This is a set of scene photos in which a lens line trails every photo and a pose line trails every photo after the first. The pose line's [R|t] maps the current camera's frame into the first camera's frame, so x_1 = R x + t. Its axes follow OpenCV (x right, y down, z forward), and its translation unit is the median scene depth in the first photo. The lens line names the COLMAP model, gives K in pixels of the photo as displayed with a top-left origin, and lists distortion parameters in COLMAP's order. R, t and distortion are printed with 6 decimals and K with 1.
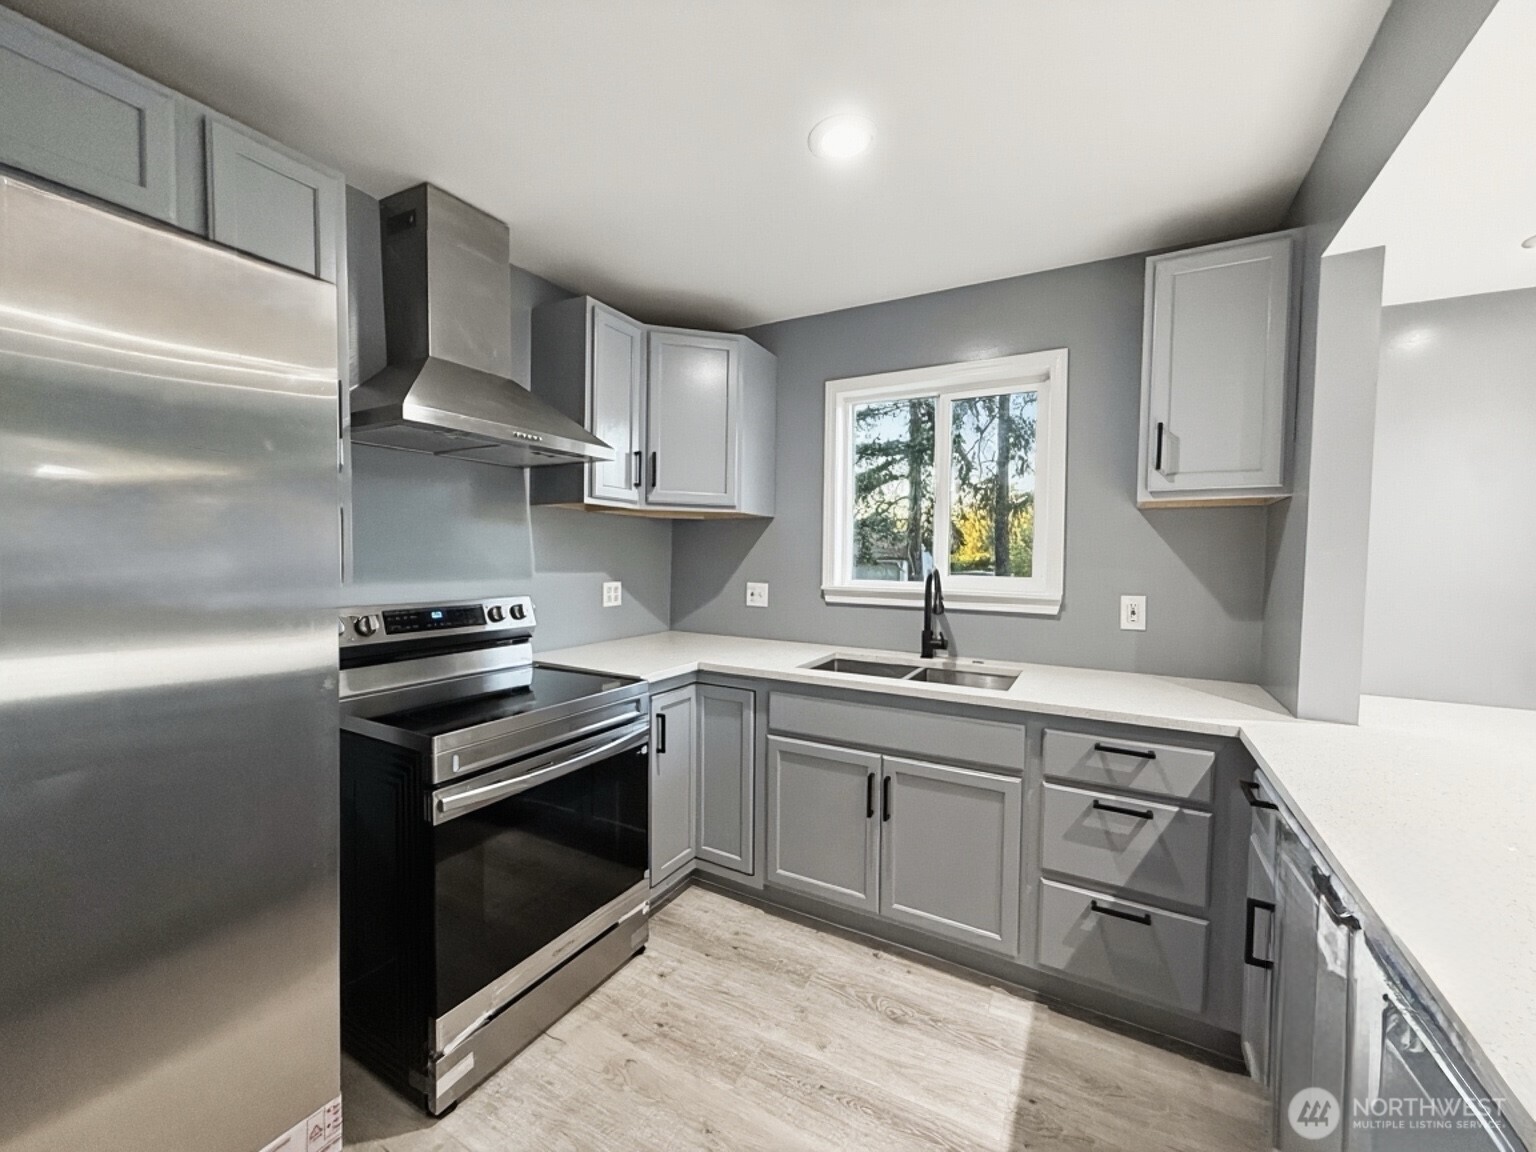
lens RADIAL K [[601.8, 0, 768.0], [0, 601.8, 576.0], [0, 0, 1]] dist [0.000440, 0.000073]
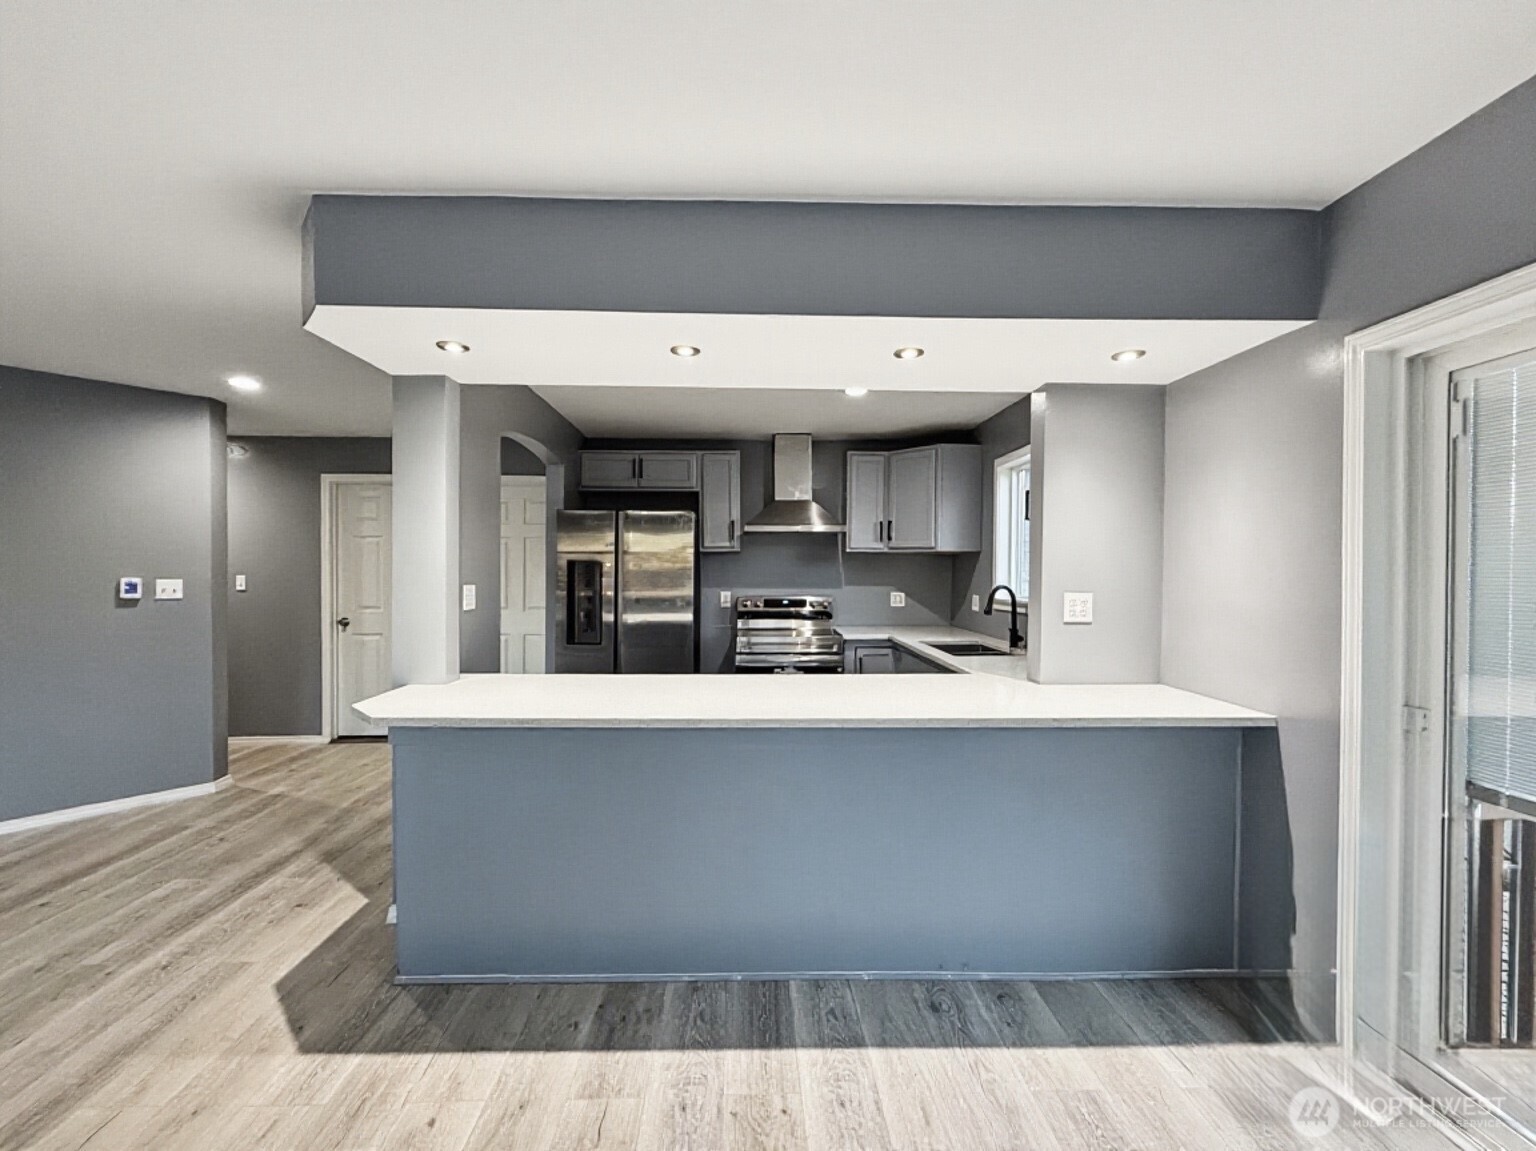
lens RADIAL K [[631.2, 0, 754.8], [0, 631.2, 574.5], [0, 0, 1]] dist [-0.002581, -0.000041]
pose [[0.507381, -0.007551, -0.861689, 1.590797], [-0.025404, 0.999396, -0.023716, 0.017698], [0.861347, 0.033924, 0.506882, -0.403119]]
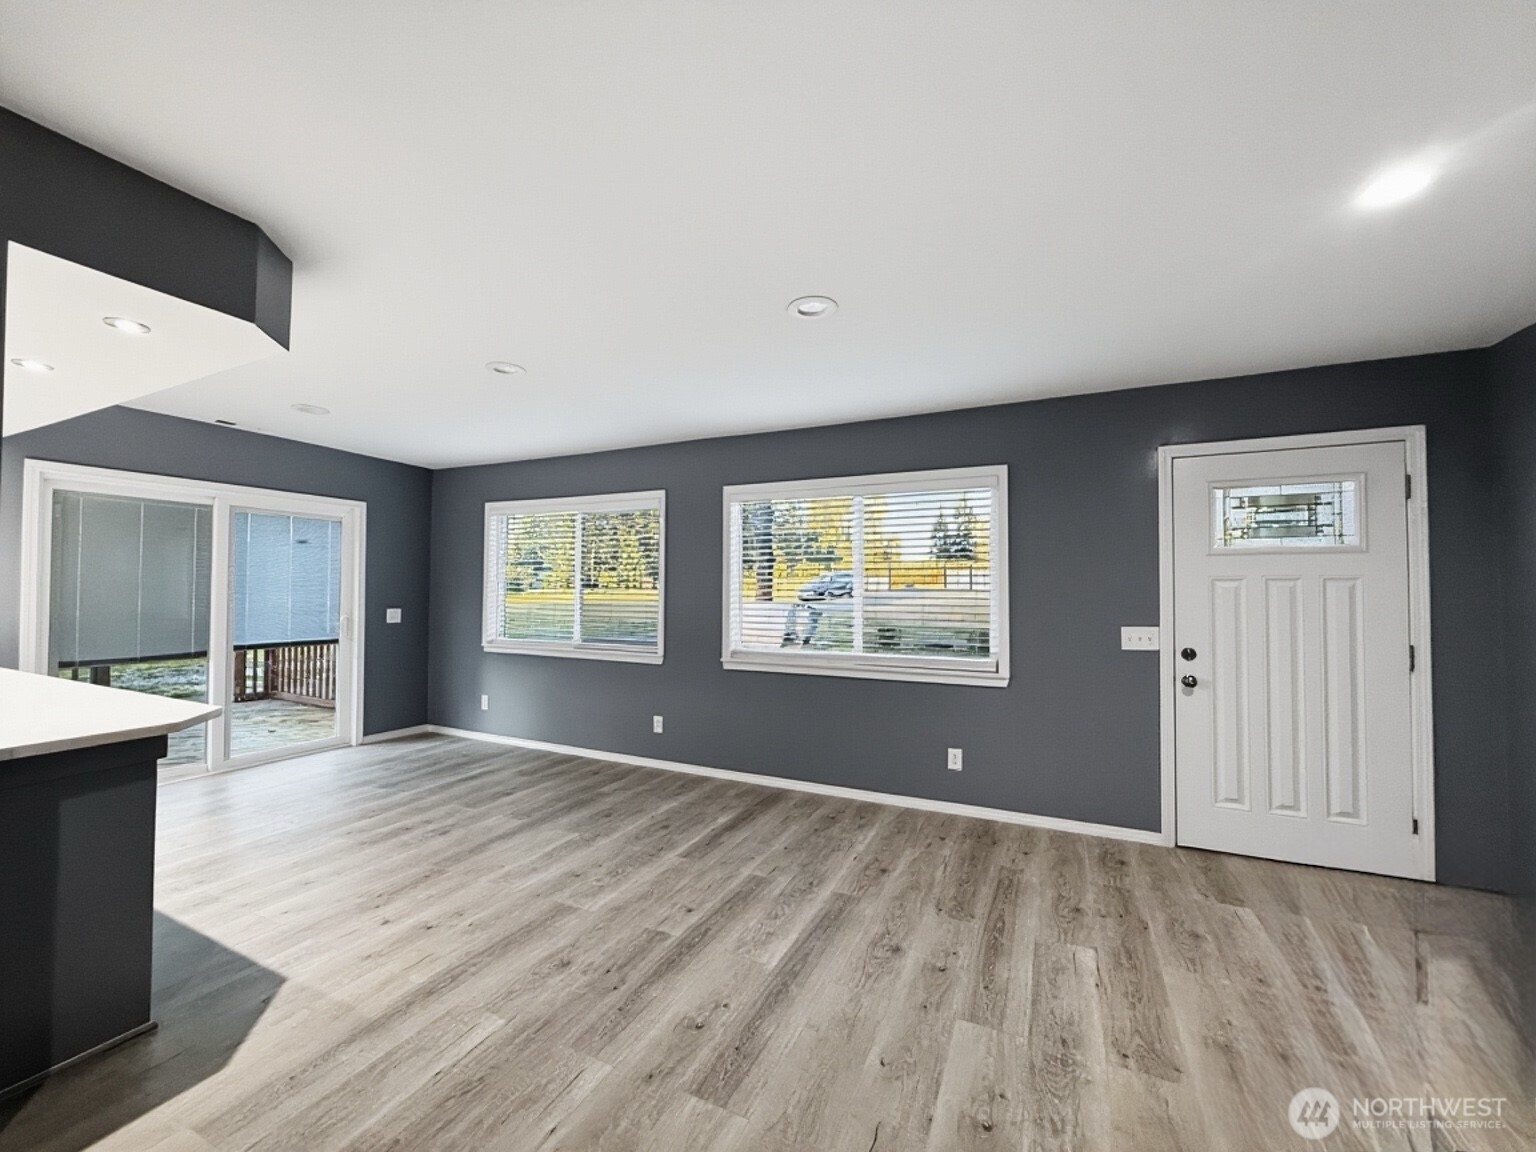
lens RADIAL K [[611.2, 0, 765.0], [0, 611.2, 577.2], [0, 0, 1]] dist [0.000039, -0.000066]
pose [[-0.053943, 0.008142, 0.998511, -0.641110], [0.026083, 0.999637, -0.006743, 0.043454], [-0.998203, 0.025680, -0.054136, -1.270152]]
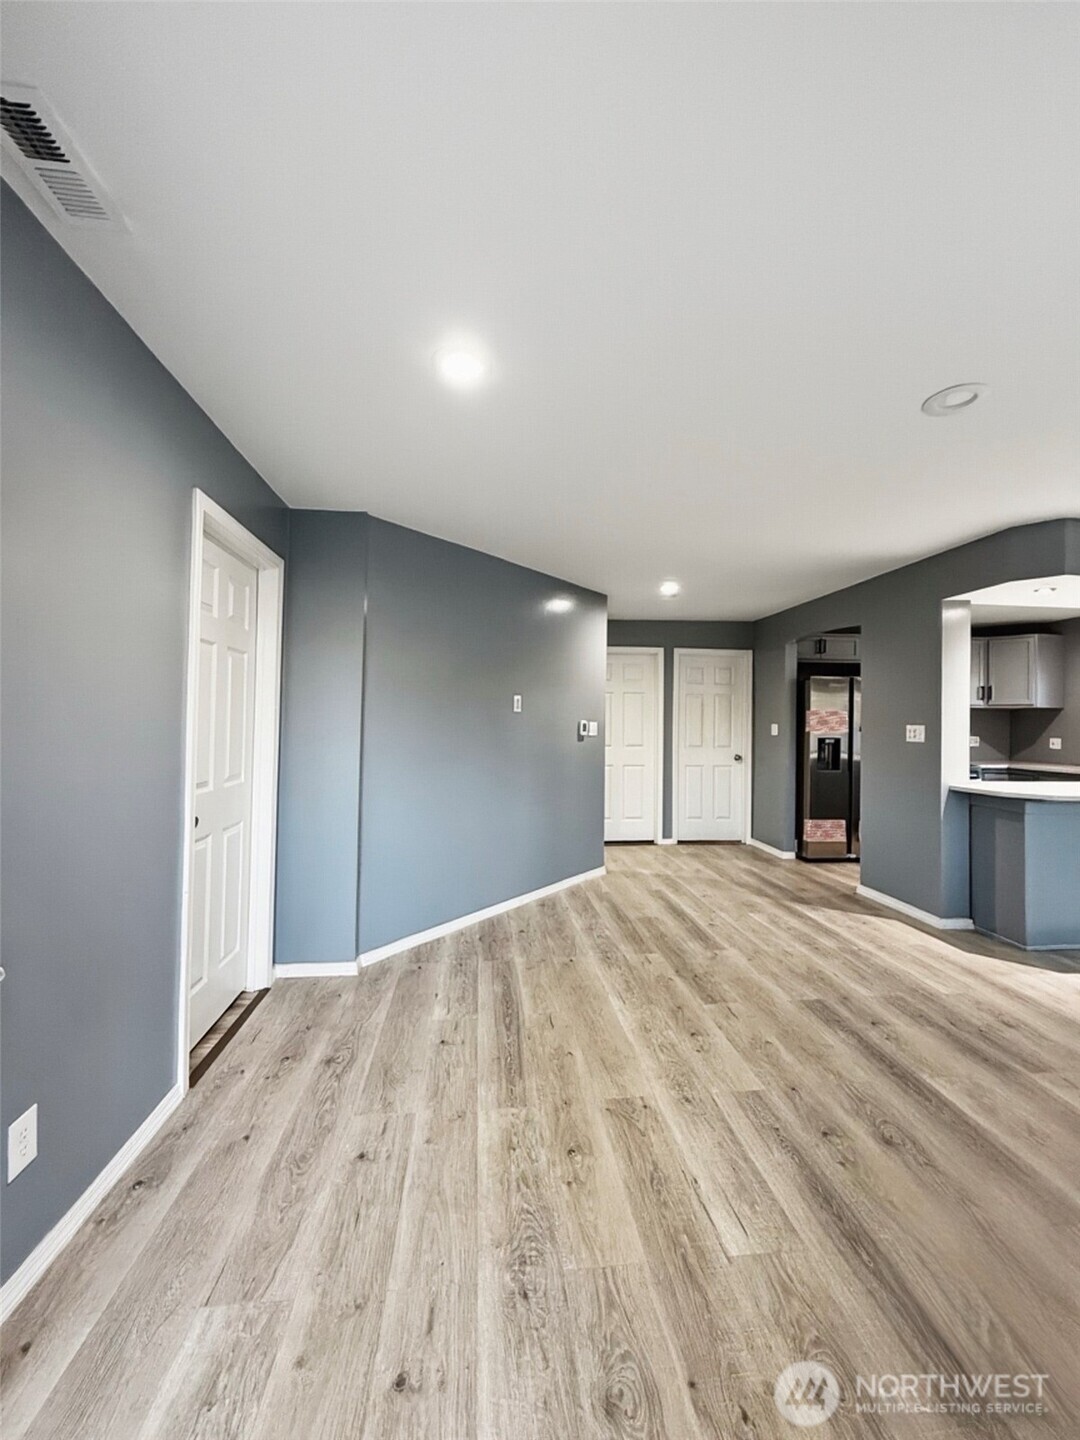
lens RADIAL K [[573.0, 0, 538.5], [0, 573.0, 716.5], [0, 0, 1]] dist [0.000039, -0.000066]
pose [[0.566629, -0.017879, -0.823779, 0.950517], [-0.031770, 0.998547, -0.043526, 0.124617], [0.823360, 0.050835, 0.565238, -2.571080]]
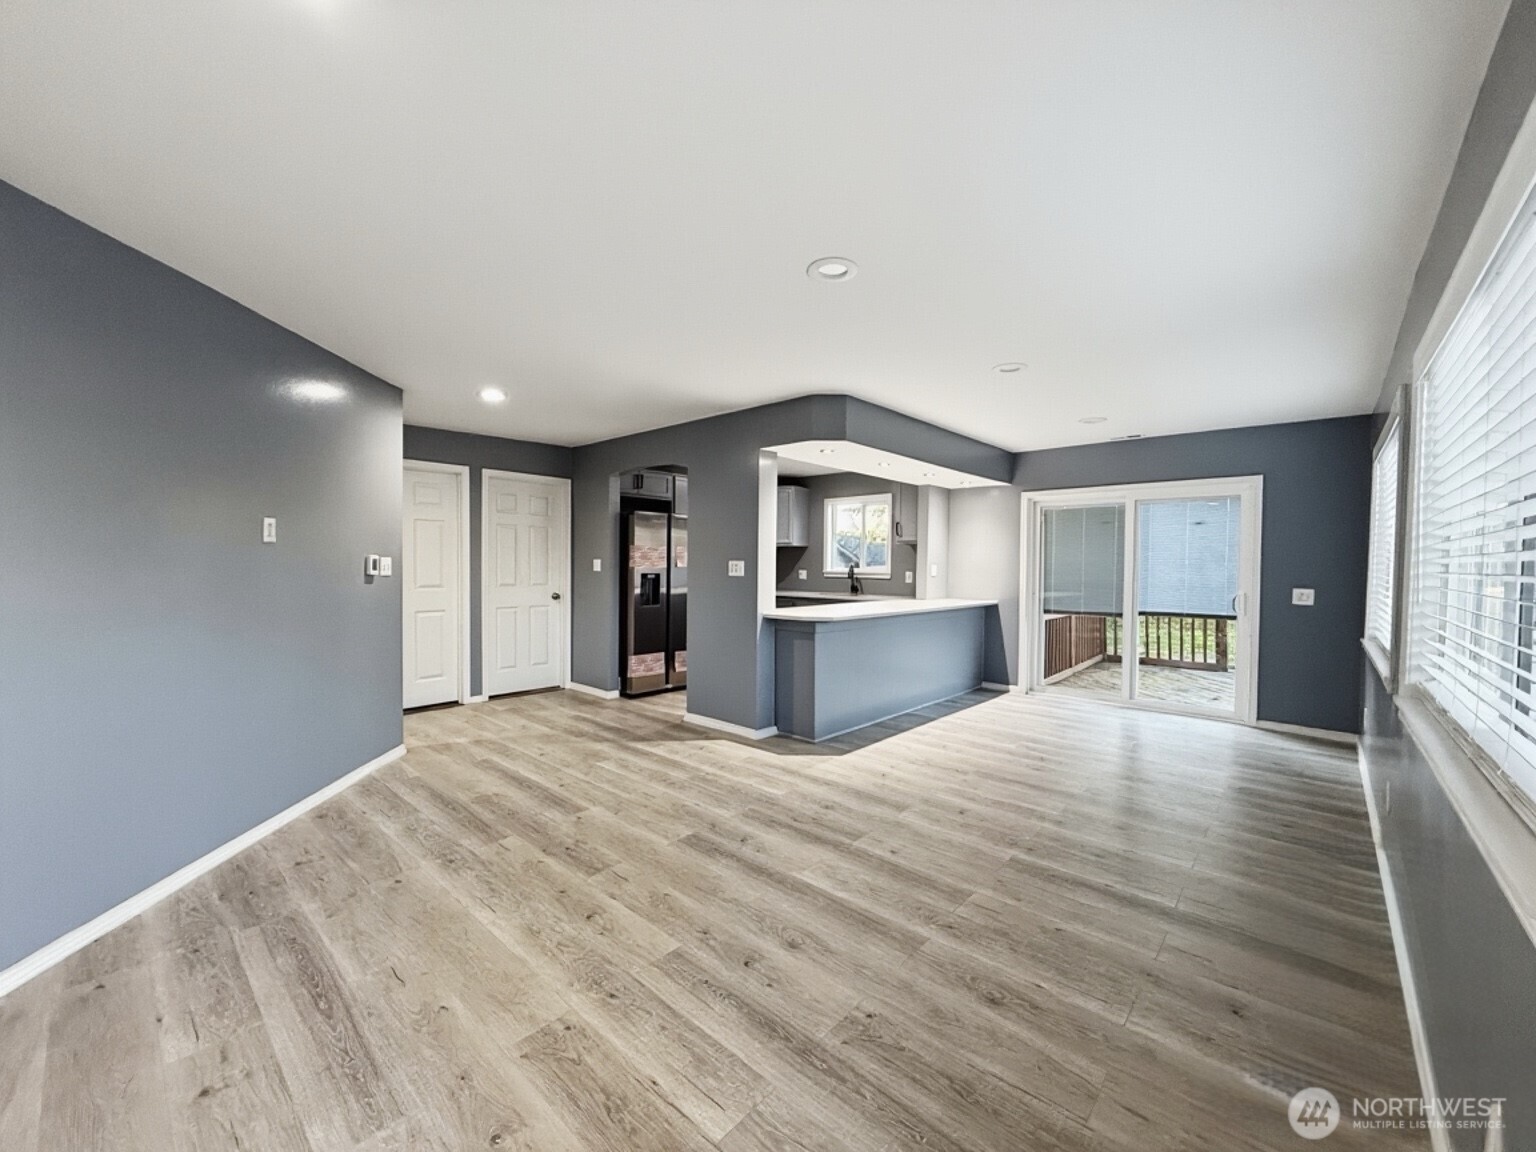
lens RADIAL K [[611.2, 0, 765.0], [0, 611.2, 577.2], [0, 0, 1]] dist [0.000039, -0.000066]
pose [[0.971950, 0.000985, -0.235184, 0.703445], [-0.004111, 0.999910, -0.012803, 0.118631], [0.235150, 0.013410, 0.971867, -2.612448]]
